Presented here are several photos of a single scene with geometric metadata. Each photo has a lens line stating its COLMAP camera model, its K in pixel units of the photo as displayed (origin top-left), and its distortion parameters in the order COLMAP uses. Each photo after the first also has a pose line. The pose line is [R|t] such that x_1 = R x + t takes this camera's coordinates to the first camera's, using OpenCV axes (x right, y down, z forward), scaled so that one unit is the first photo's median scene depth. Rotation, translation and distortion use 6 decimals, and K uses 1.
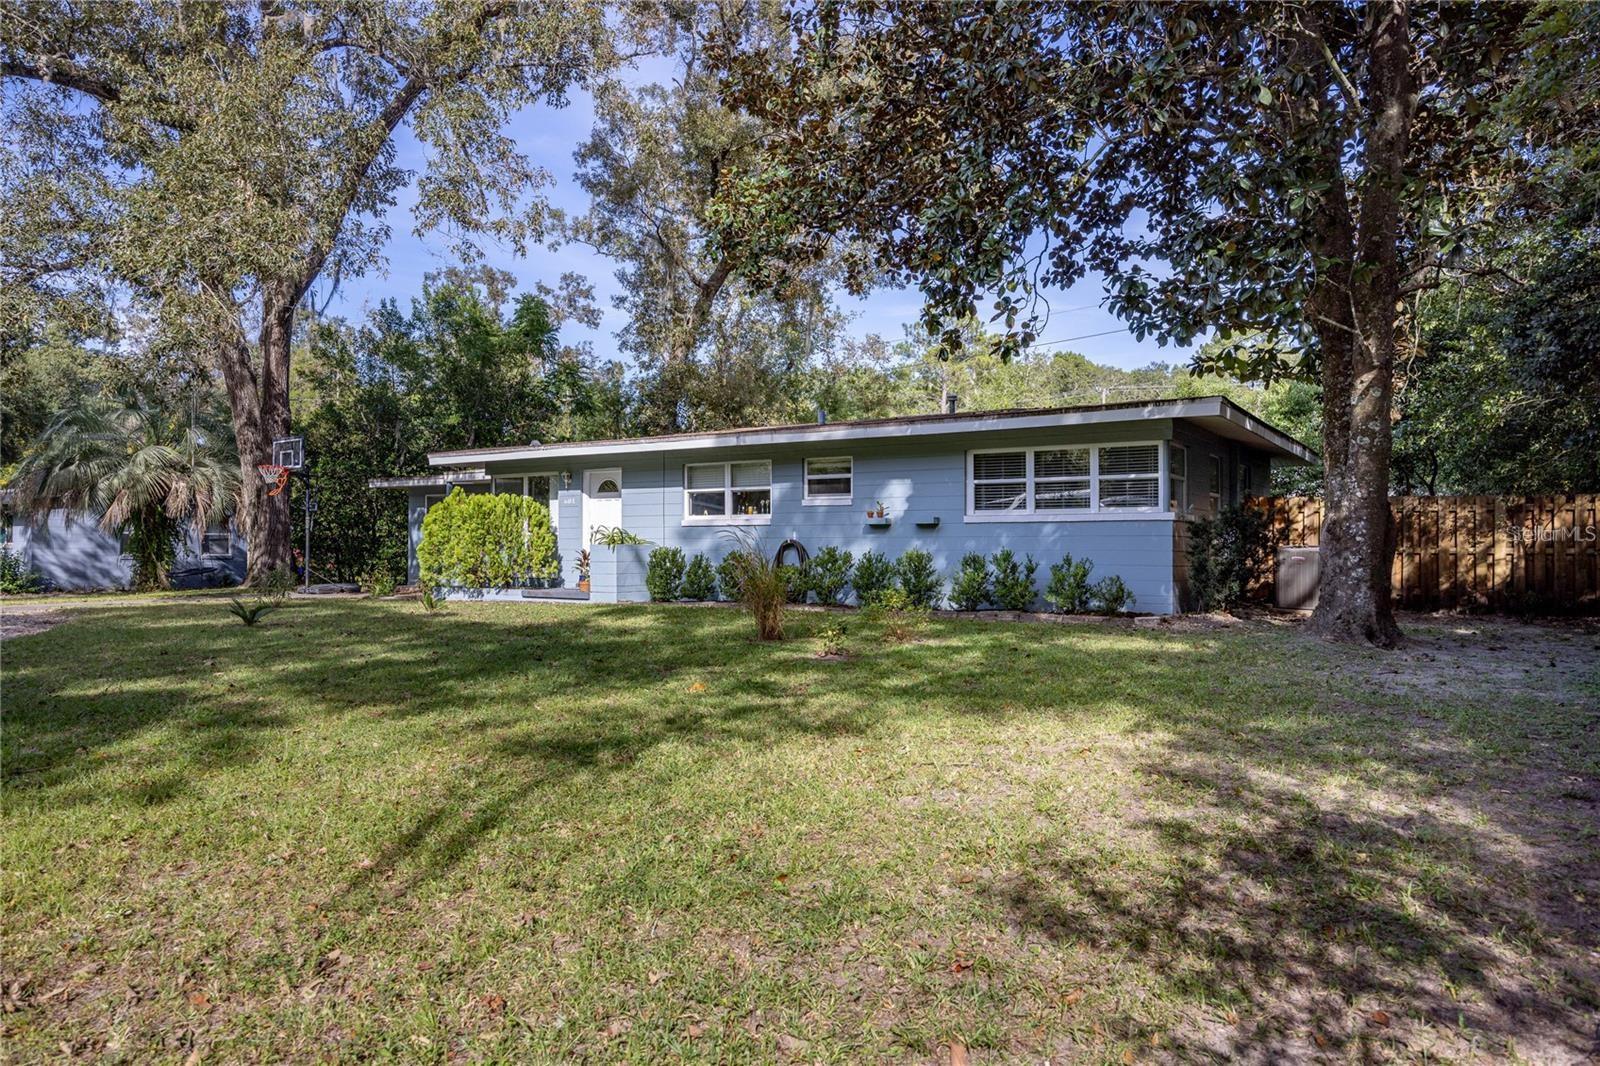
lens RADIAL K [[1117.2, 0, 802.9], [0, 1117.2, 537.5], [0, 0, 1]] dist [0.000090, -0.000129]
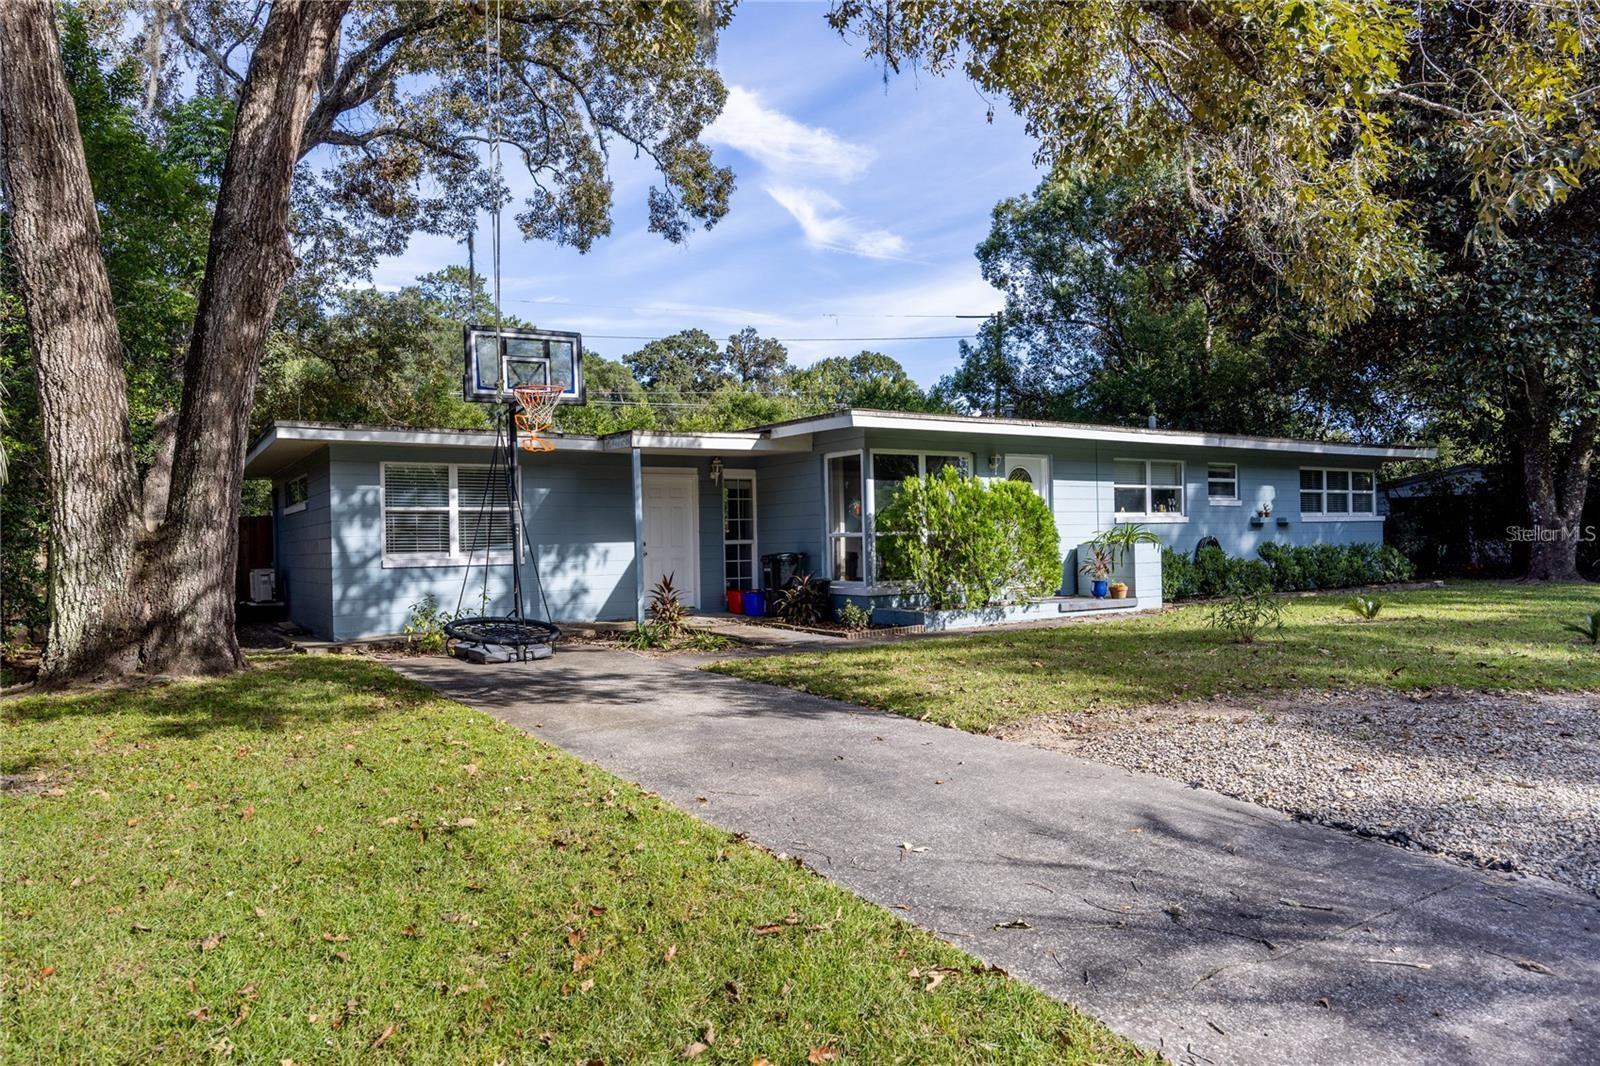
lens RADIAL K [[1058.1, 0, 841.0], [0, 1058.1, 542.5], [0, 0, 1]] dist [-0.002180, -0.003286]
pose [[0.367801, -0.002902, 0.929900, -1.062447], [0.015710, 0.999872, -0.003093, 0.005473], [-0.929772, 0.015746, 0.367799, 0.922995]]
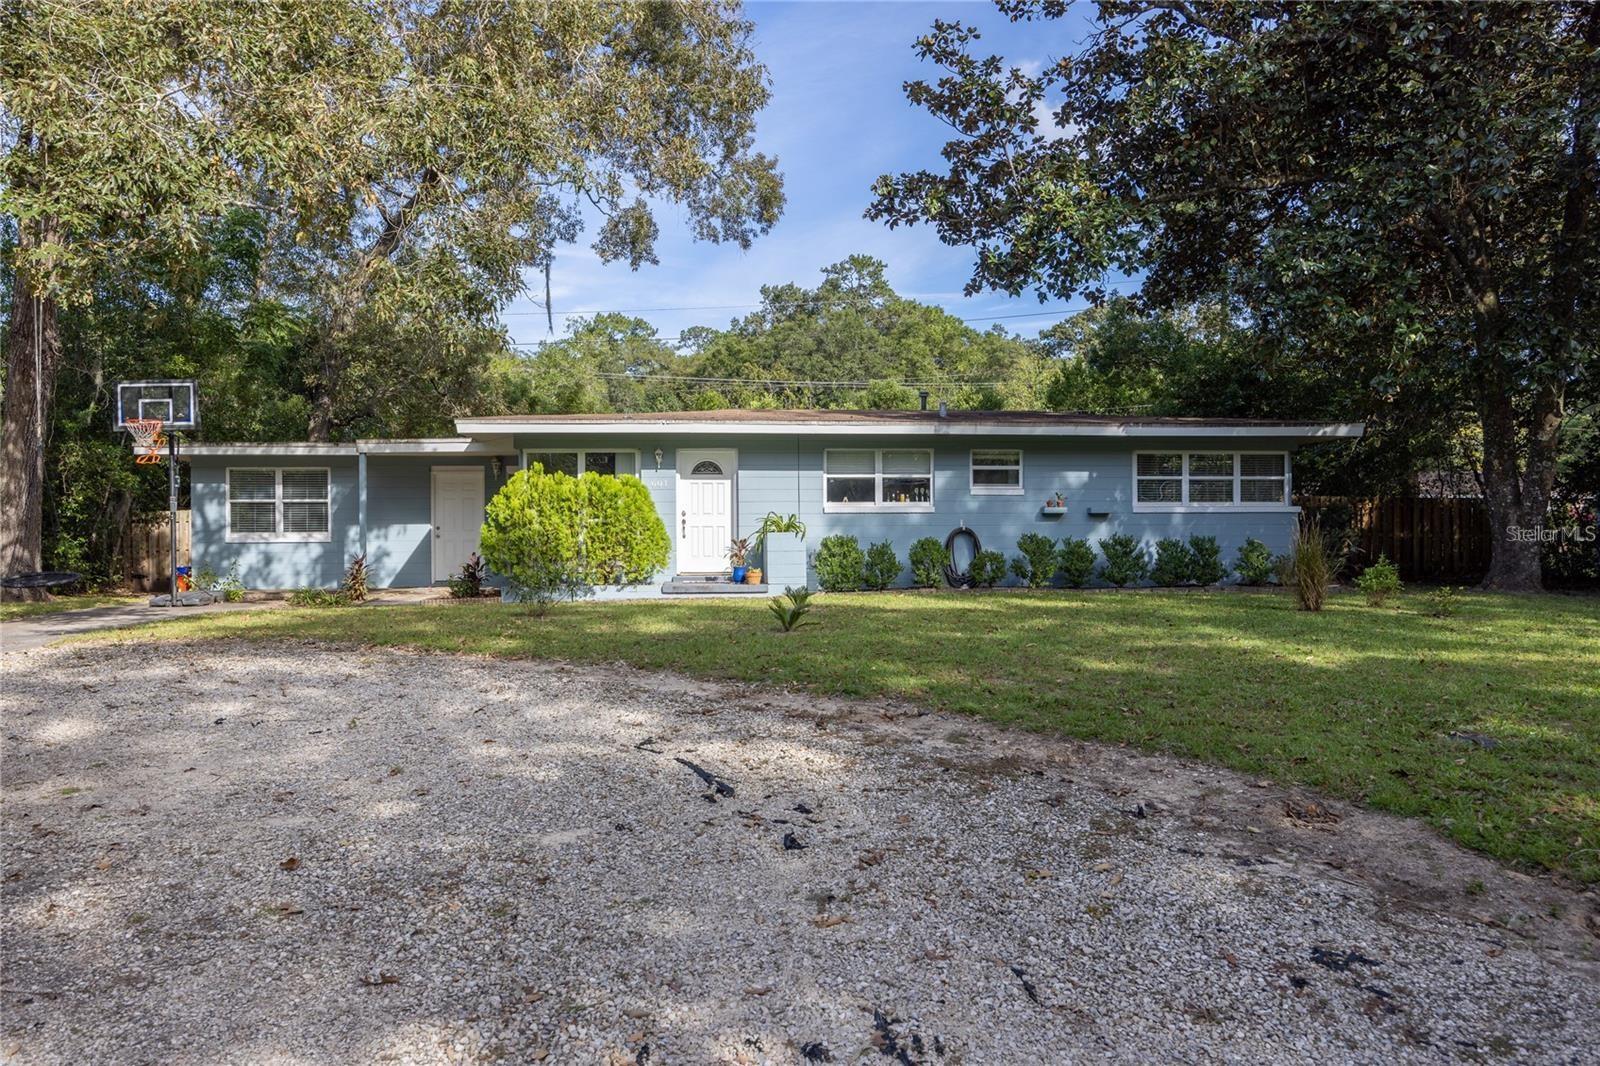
lens RADIAL K [[1167.3, 0, 826.2], [0, 1167.3, 539.9], [0, 0, 1]] dist [-0.007987, 0.006239]
pose [[0.766098, -0.001108, 0.642722, -0.779849], [0.001038, 0.999999, 0.000487, 0.012835], [-0.642723, 0.000294, 0.766099, 0.240738]]
